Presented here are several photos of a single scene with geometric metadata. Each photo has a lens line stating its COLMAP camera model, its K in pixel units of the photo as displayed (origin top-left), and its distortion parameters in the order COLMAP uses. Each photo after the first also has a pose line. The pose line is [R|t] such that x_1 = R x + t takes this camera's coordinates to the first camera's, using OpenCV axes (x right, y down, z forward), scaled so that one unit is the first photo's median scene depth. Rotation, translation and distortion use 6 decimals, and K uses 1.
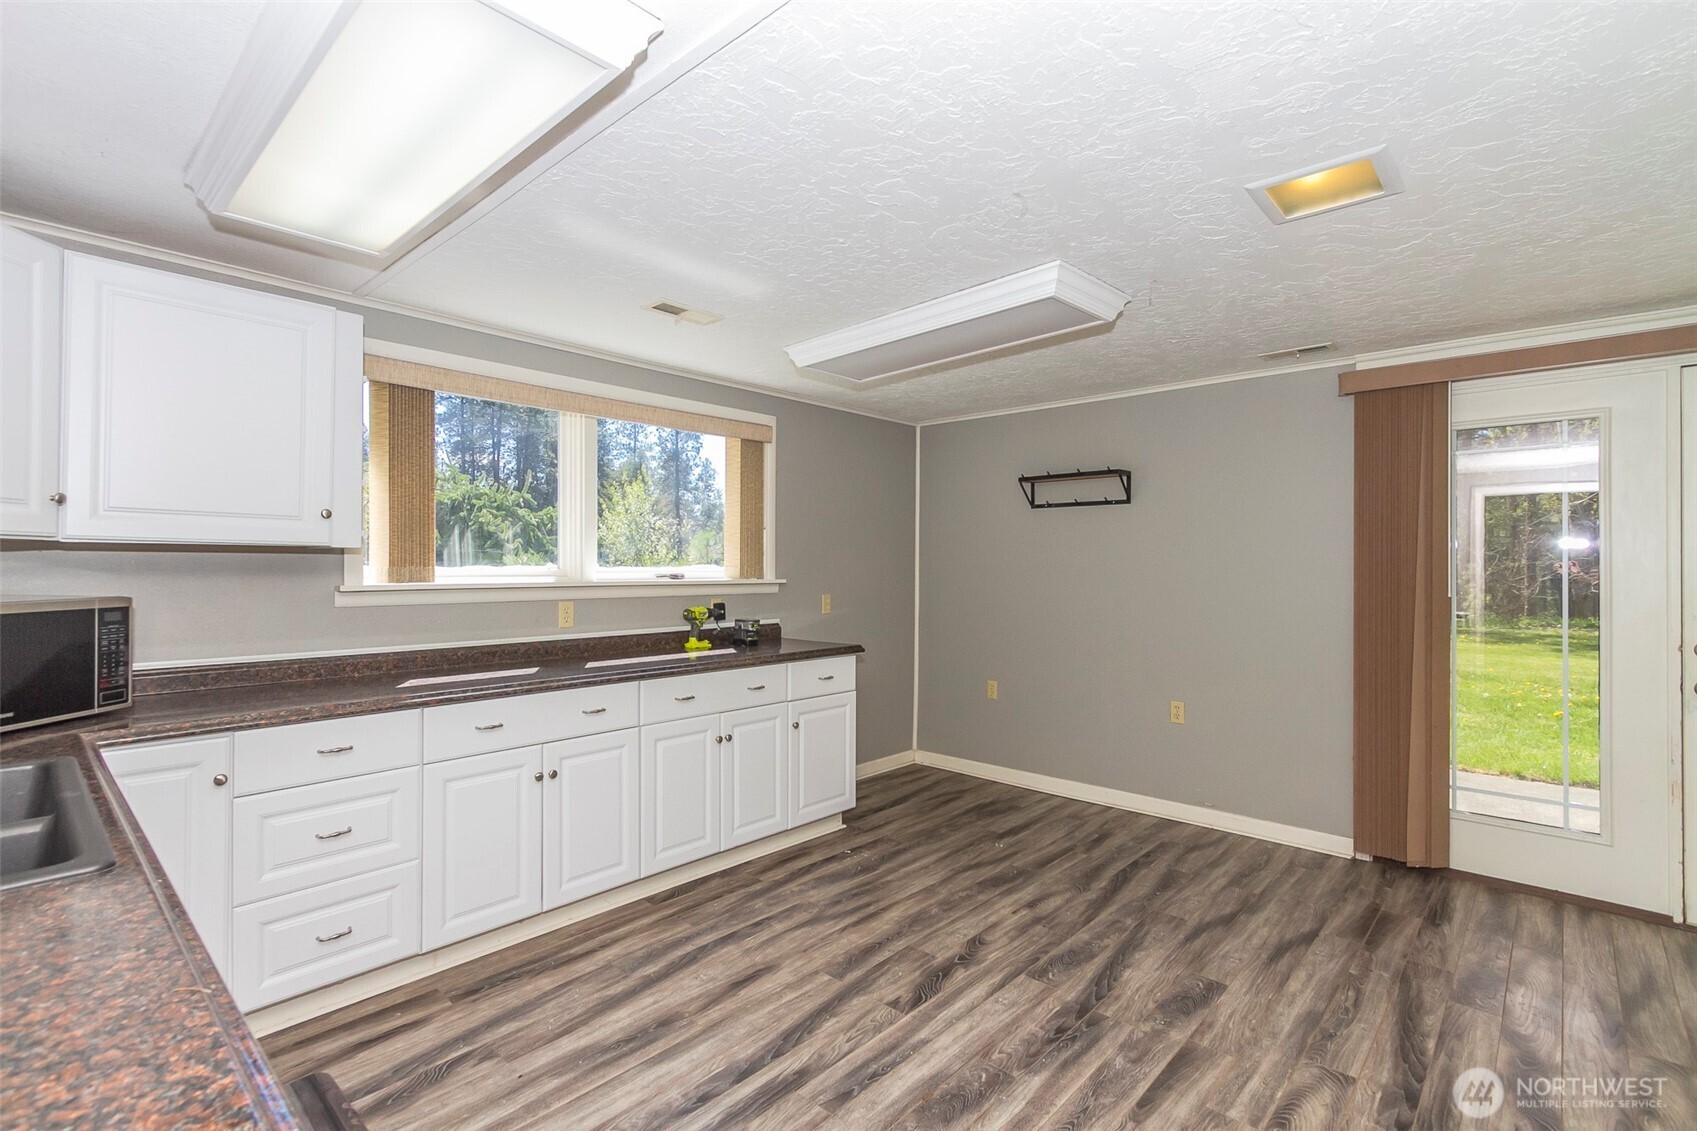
lens RADIAL K [[776.6, 0, 845.5], [0, 776.6, 564.5], [0, 0, 1]] dist [0.011112, -0.000371]
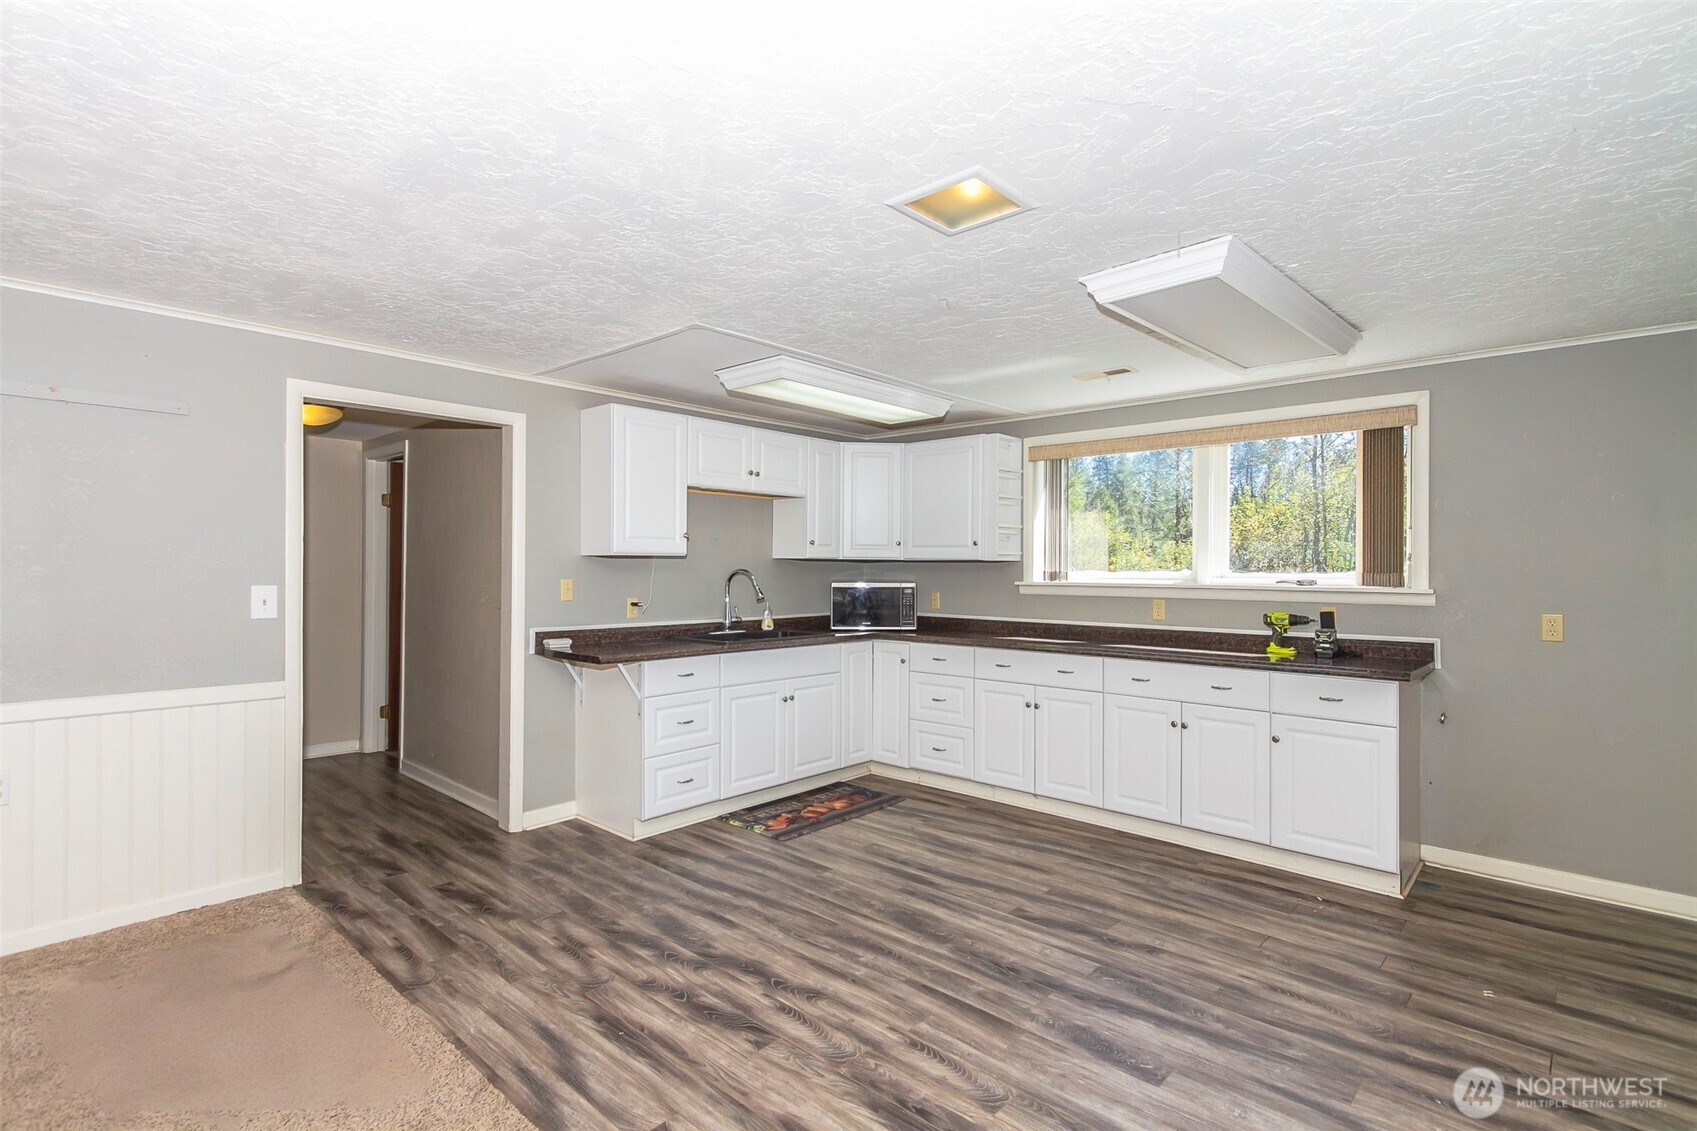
lens RADIAL K [[819.0, 0, 838.2], [0, 819.0, 566.7], [0, 0, 1]] dist [0.002134, -0.000519]
pose [[-0.013989, -0.008646, -0.999865, 1.201158], [-0.006742, 0.999941, -0.008552, 0.010621], [0.999879, 0.006621, -0.014046, 0.605673]]
